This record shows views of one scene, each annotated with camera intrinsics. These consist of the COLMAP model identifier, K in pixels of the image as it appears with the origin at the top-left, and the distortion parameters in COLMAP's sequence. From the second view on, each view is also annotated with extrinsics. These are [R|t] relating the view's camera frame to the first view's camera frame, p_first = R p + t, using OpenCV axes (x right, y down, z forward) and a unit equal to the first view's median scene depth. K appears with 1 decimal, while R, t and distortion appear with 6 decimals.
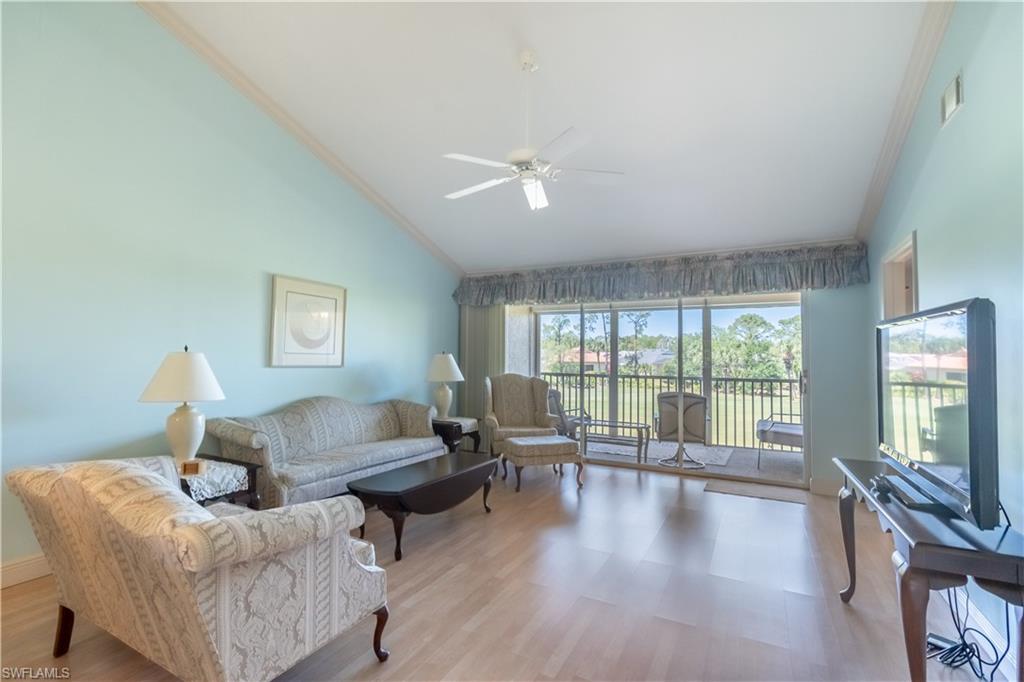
lens RADIAL K [[461.6, 0, 514.3], [0, 461.6, 341.7], [0, 0, 1]] dist [-0.001703, 0.002233]
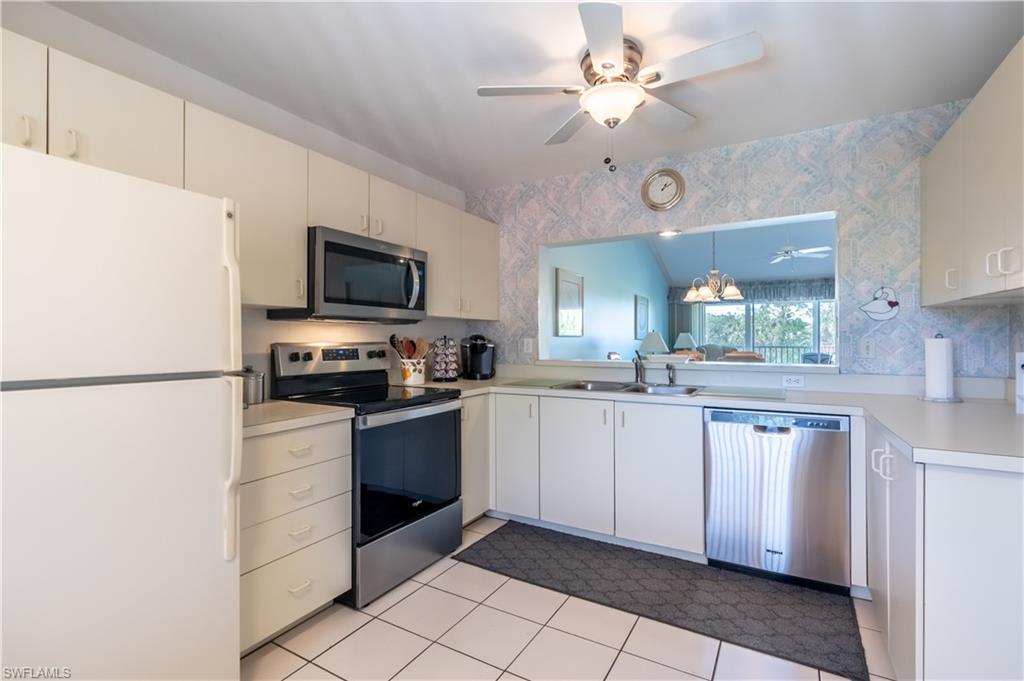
lens RADIAL K [[461.6, 0, 510.9], [0, 461.6, 338.9], [0, 0, 1]] dist [-0.001703, 0.002233]
pose [[0.998724, -0.011422, -0.049183, -0.702600], [0.013067, 0.999361, 0.033261, -0.016734], [0.048772, -0.033862, 0.998236, -0.794688]]
